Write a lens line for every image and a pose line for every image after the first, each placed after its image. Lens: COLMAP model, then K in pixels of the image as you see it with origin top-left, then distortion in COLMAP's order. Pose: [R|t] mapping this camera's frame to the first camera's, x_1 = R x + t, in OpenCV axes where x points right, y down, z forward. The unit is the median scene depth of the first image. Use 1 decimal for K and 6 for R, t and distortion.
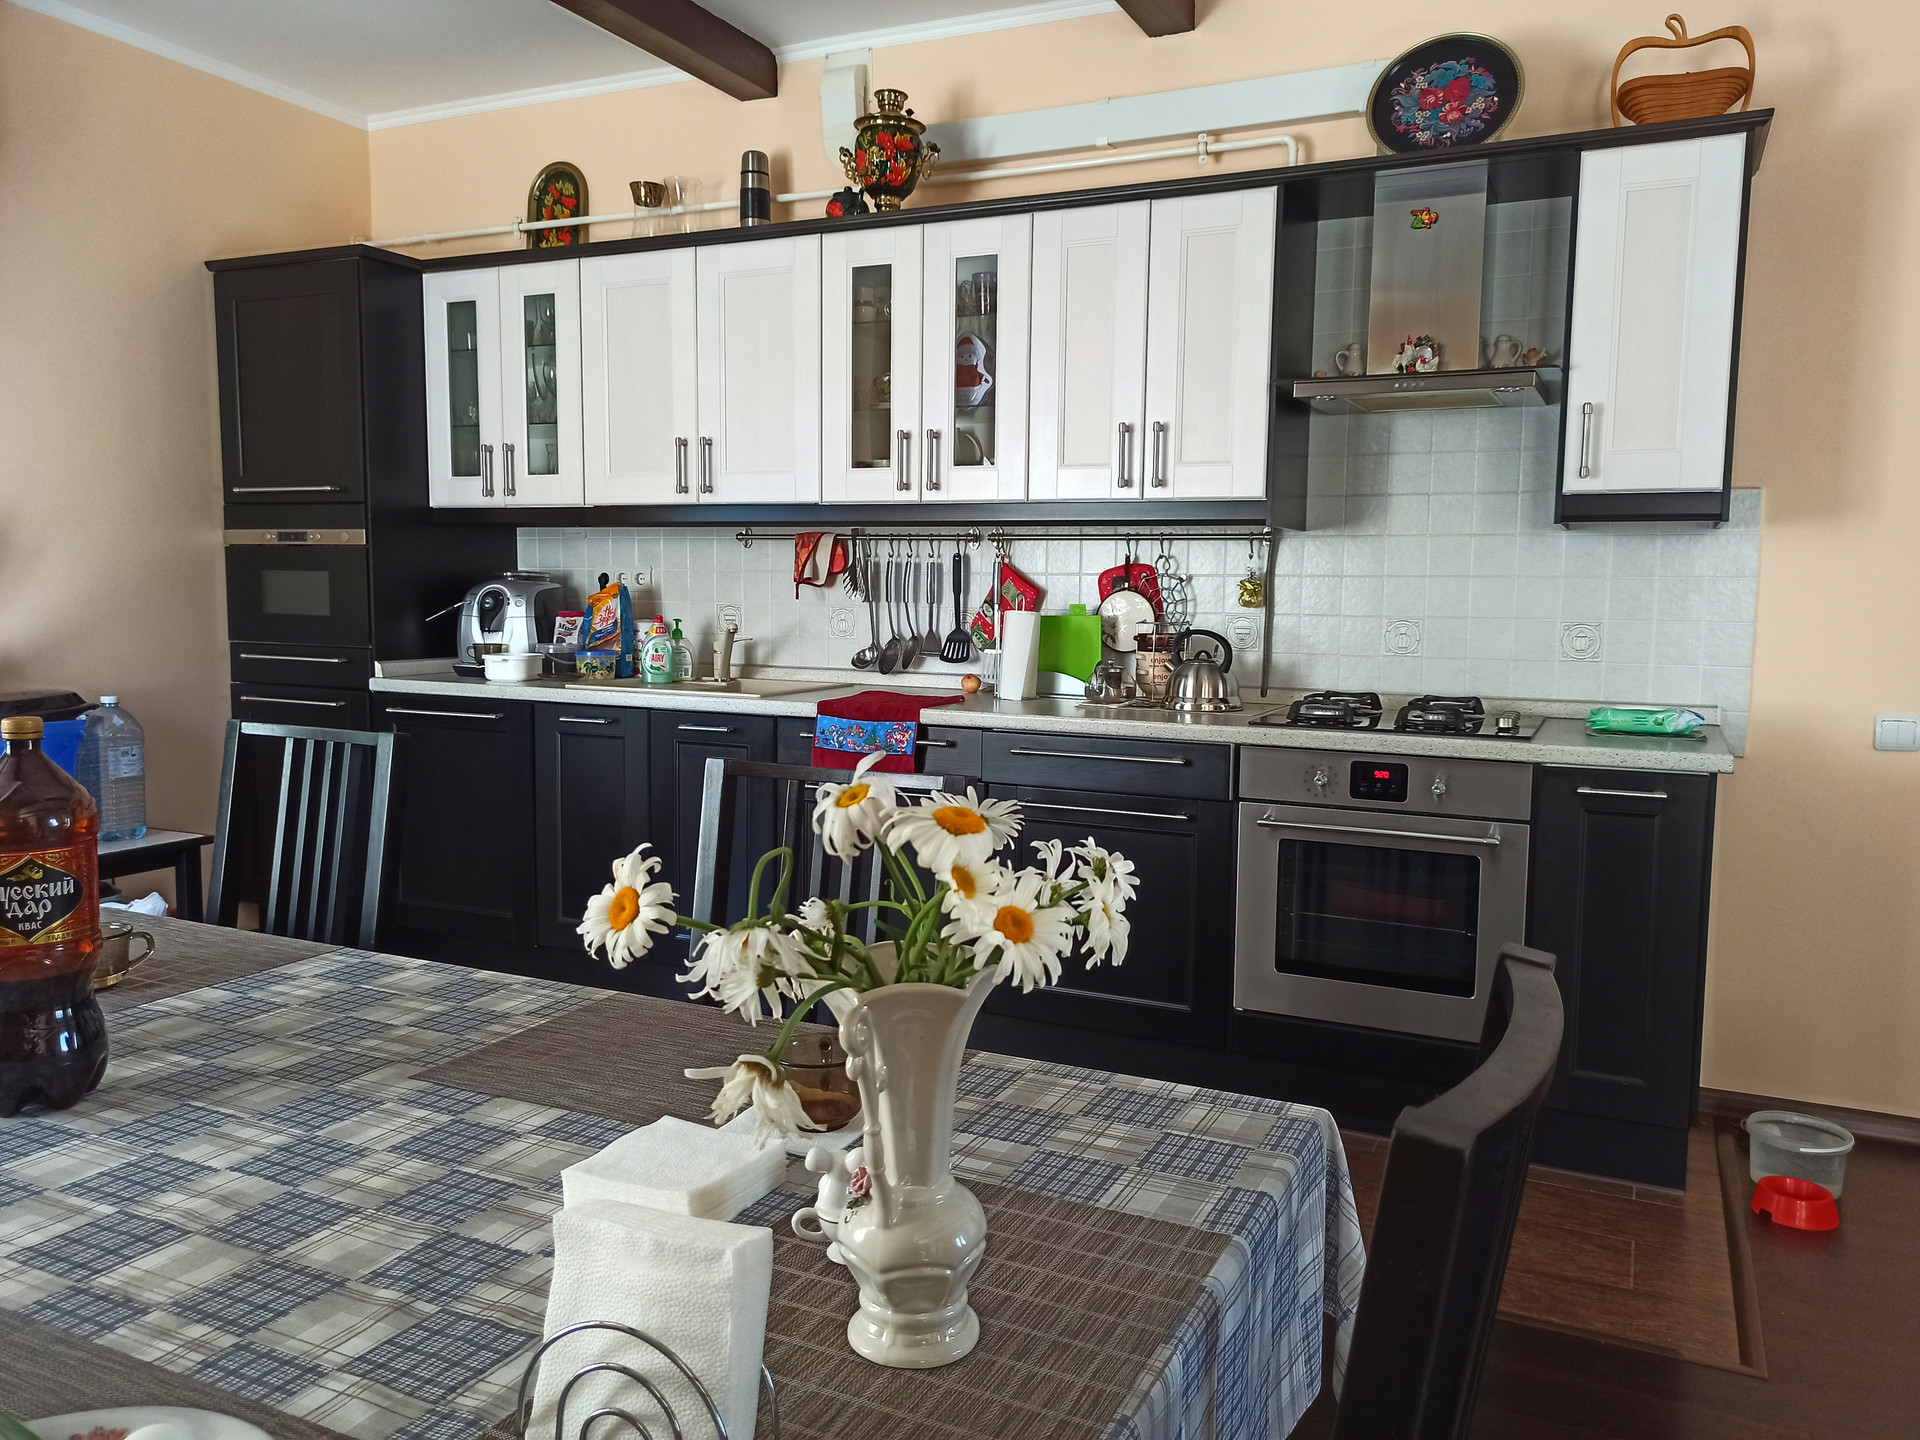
lens RADIAL K [[1444.4, 0, 962.4], [0, 1444.4, 711.6], [0, 0, 1]] dist [0.015837, 0.012222]
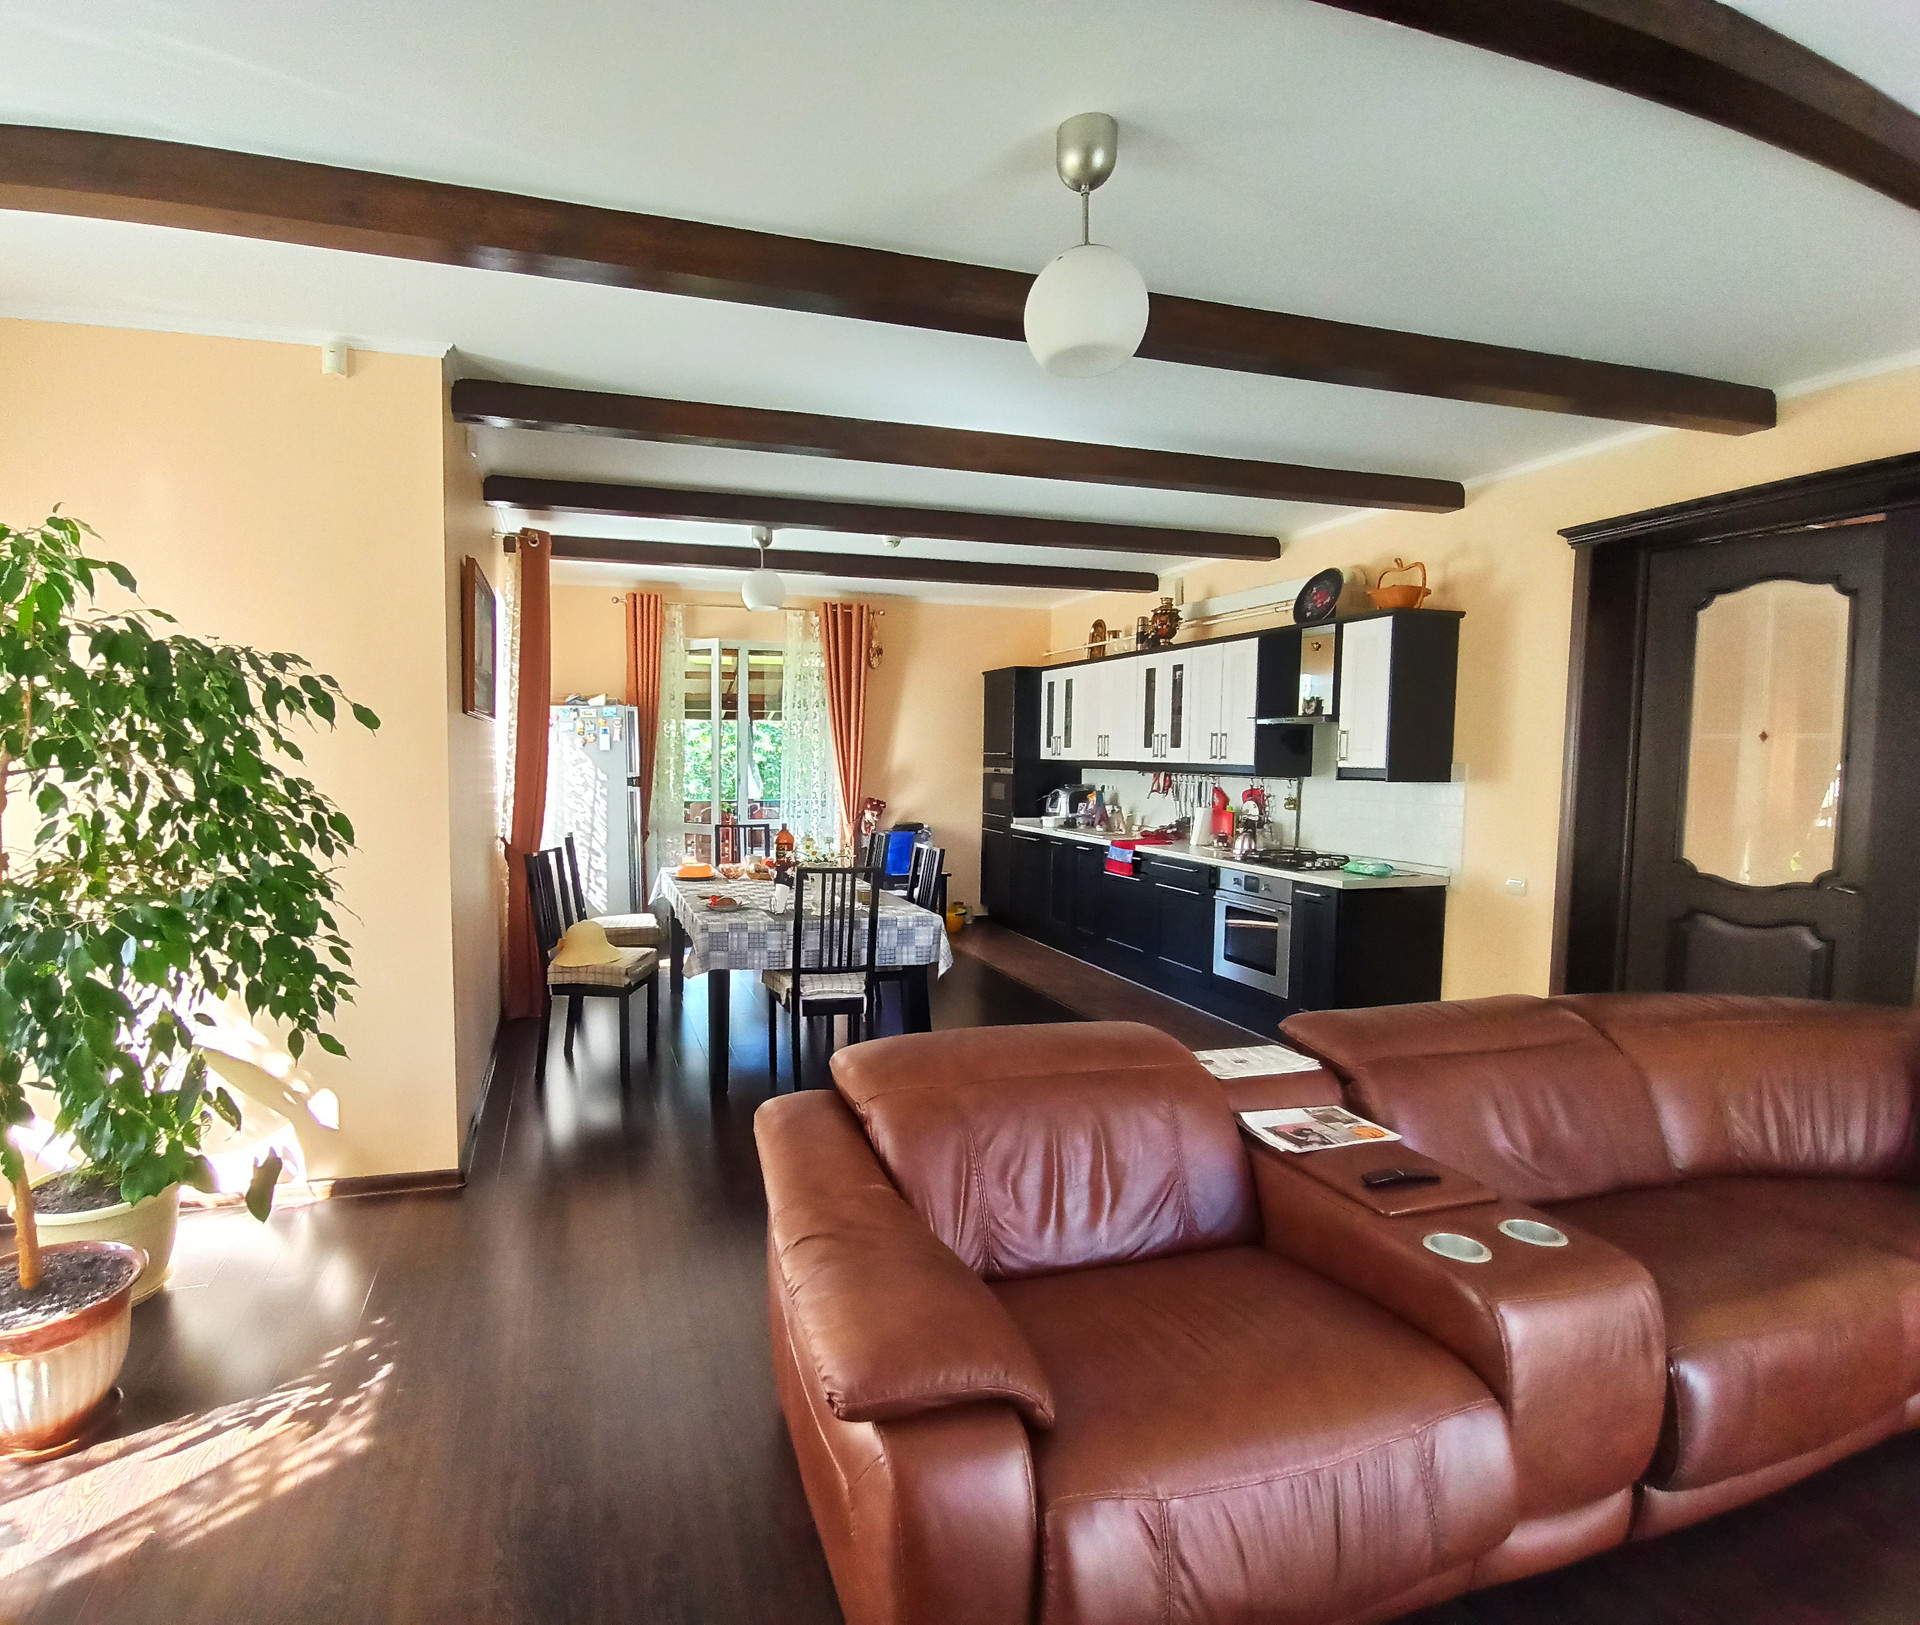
lens RADIAL K [[1018.1, 0, 953.1], [0, 1018.1, 810.9], [0, 0, 1]] dist [-0.003965, -0.000491]
pose [[0.705811, 0.038554, -0.707350, 0.903023], [-0.061154, 0.998106, -0.006619, -0.027557], [0.705756, 0.047929, 0.706832, -0.449591]]
